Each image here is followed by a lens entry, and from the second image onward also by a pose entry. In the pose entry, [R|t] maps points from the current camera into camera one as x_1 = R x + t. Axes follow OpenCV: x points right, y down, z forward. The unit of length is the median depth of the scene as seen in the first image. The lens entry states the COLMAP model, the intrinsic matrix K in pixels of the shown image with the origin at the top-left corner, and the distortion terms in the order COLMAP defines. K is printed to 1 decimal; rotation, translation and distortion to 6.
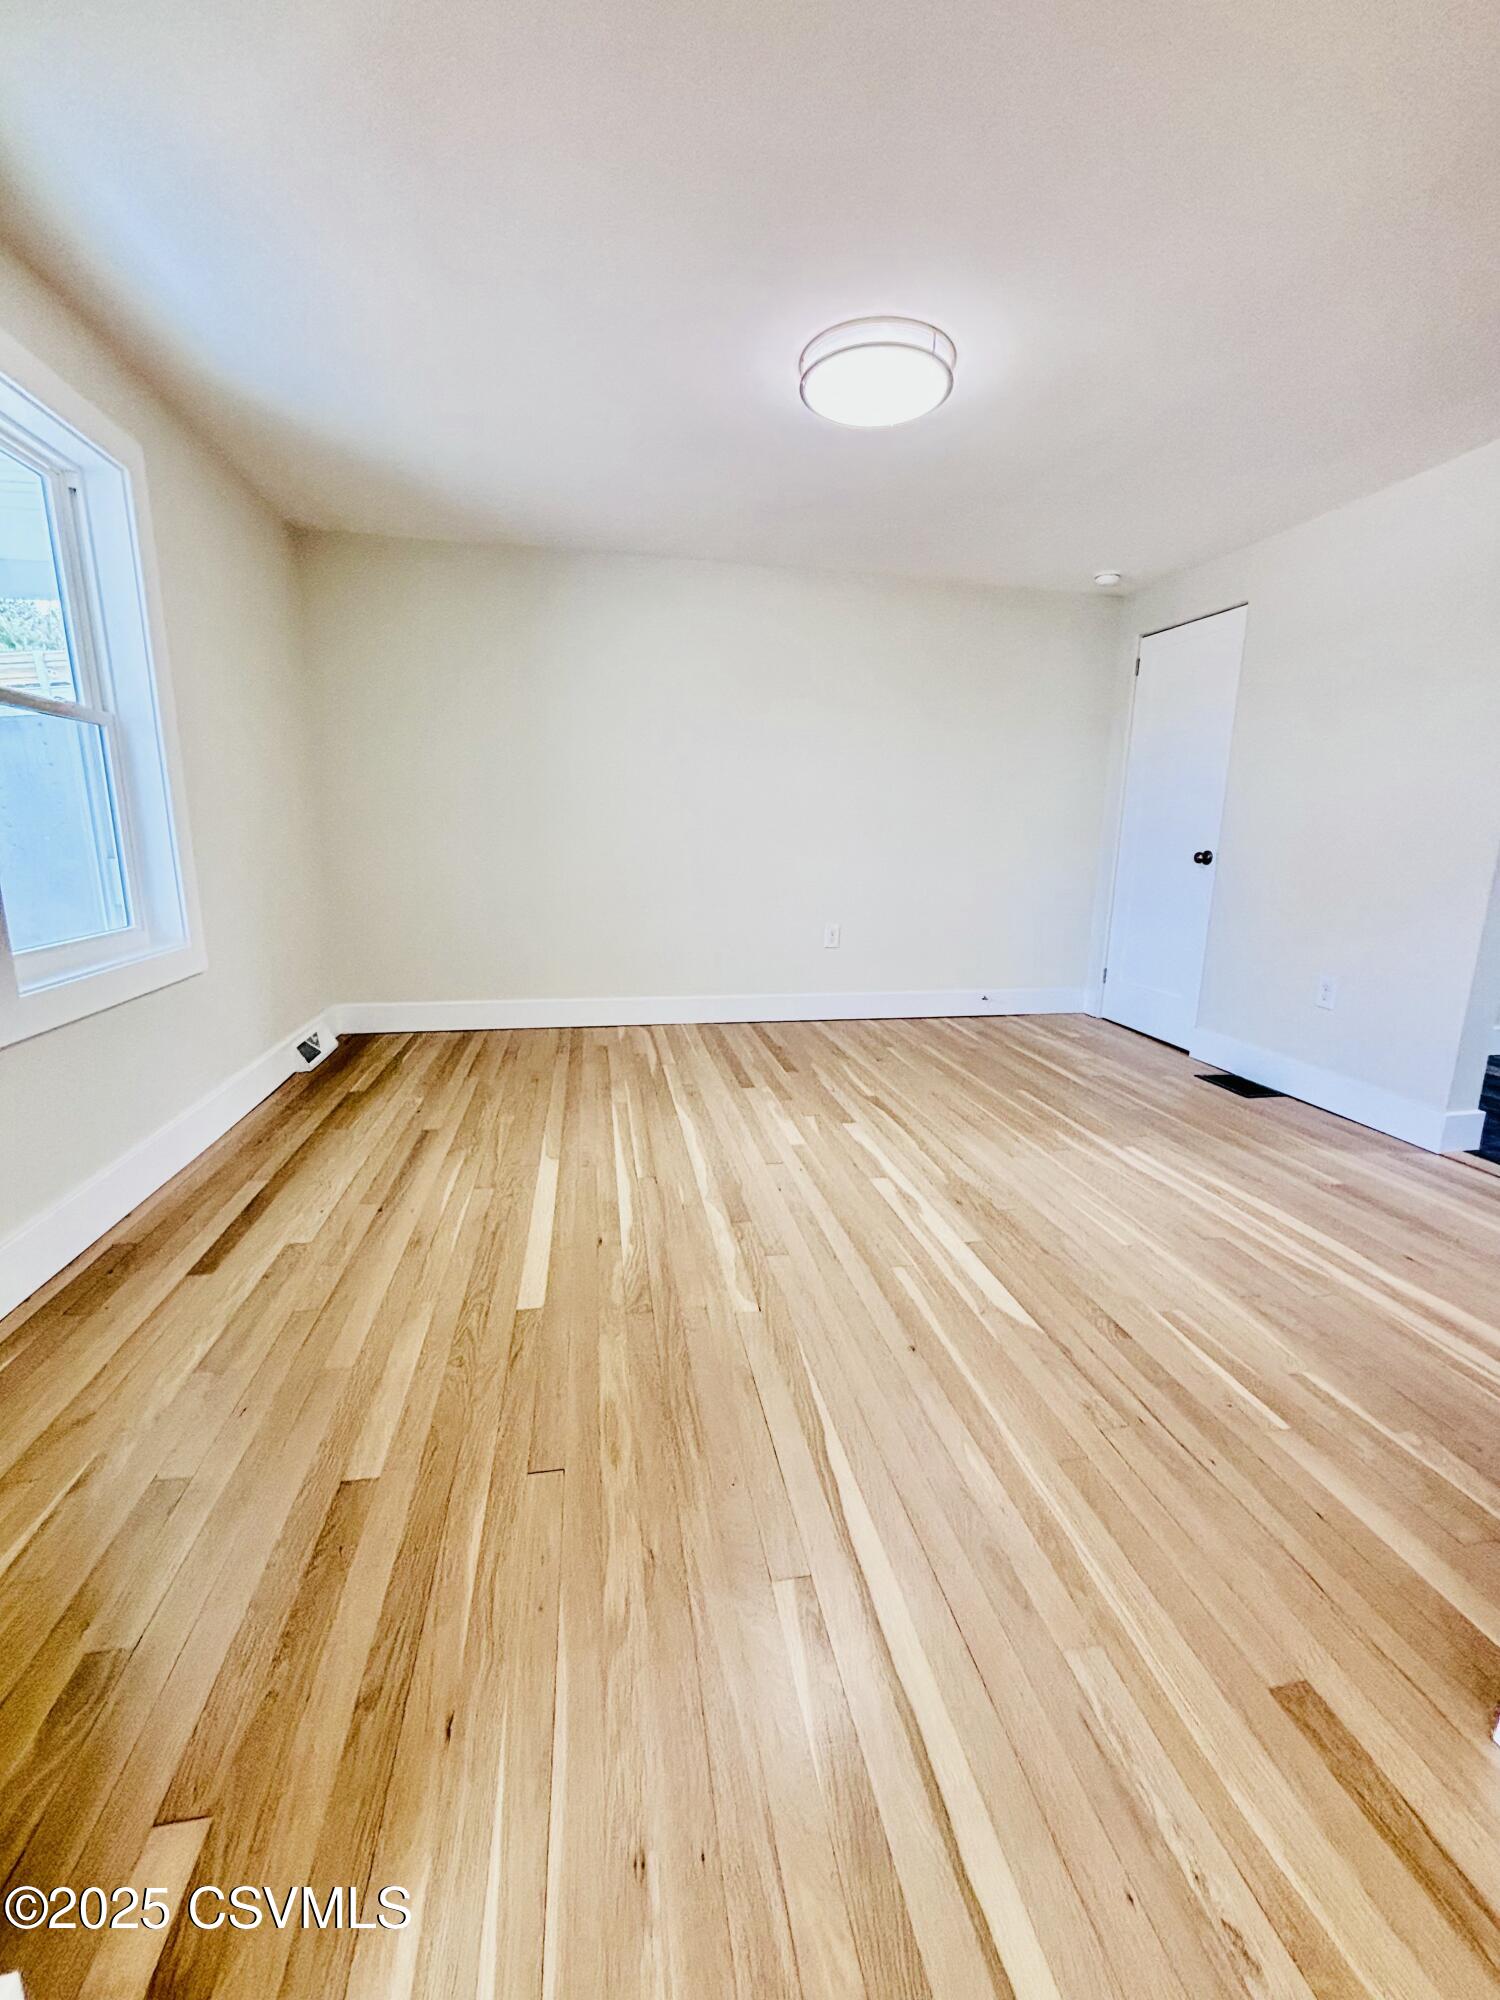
lens RADIAL K [[809.0, 0, 746.2], [0, 809.0, 990.8], [0, 0, 1]] dist [0.005422, -0.000282]
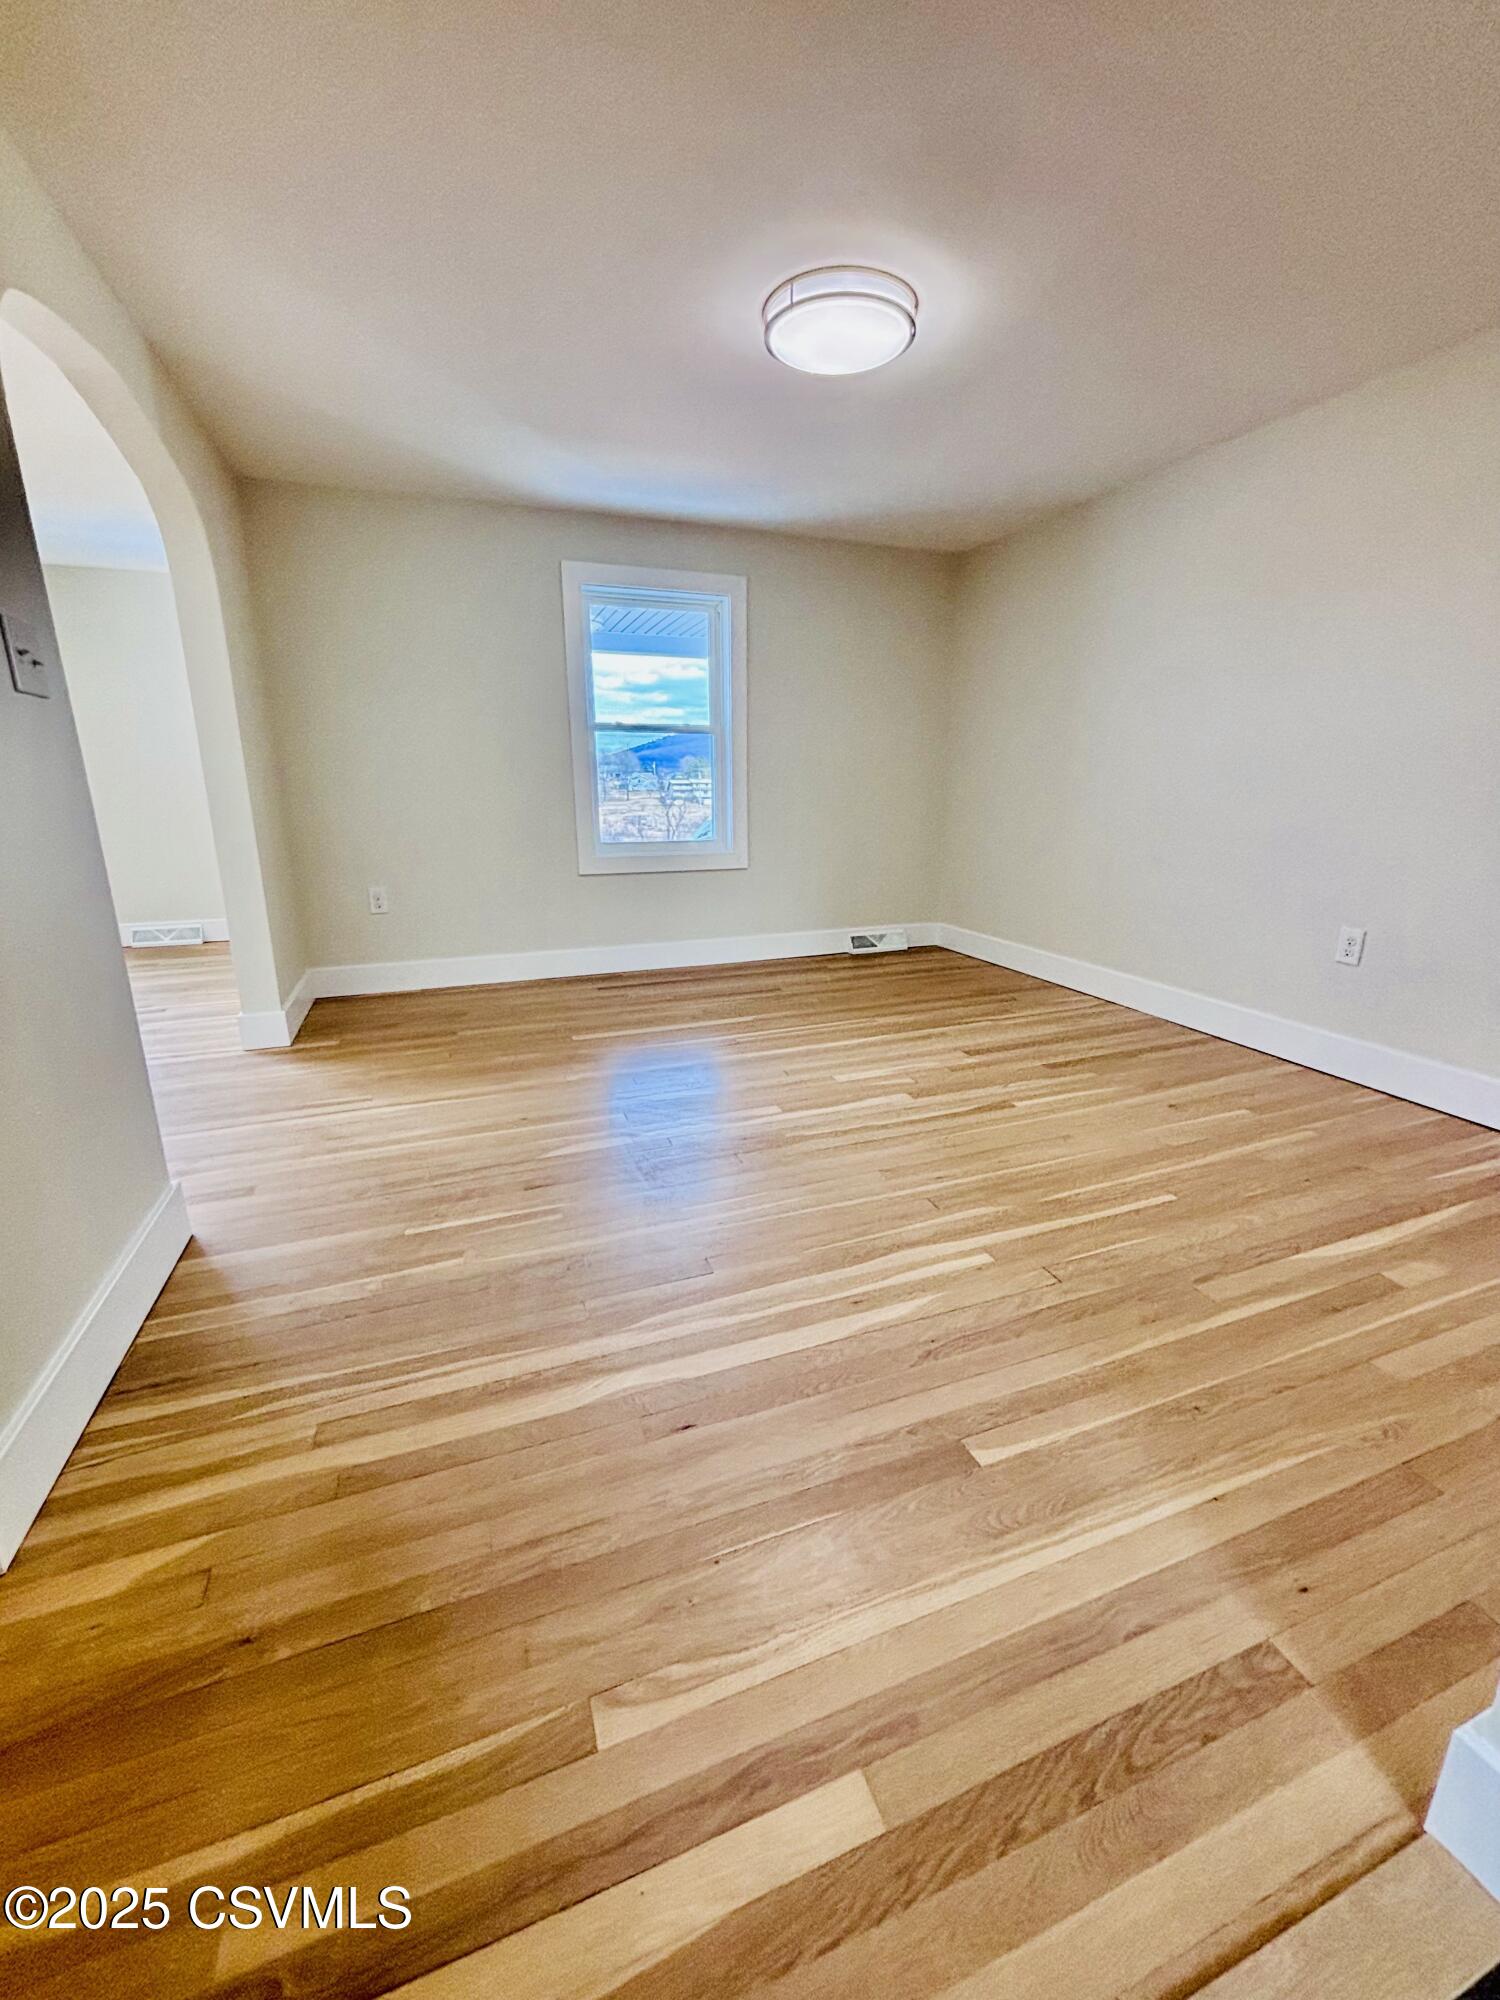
lens RADIAL K [[809.0, 0, 749.6], [0, 809.0, 1001.3], [0, 0, 1]] dist [0.005422, -0.000282]
pose [[0.165158, 0.239682, -0.956700, 0.937451], [-0.196028, 0.958646, 0.206329, -0.094663], [0.966590, 0.153463, 0.205312, 0.593974]]
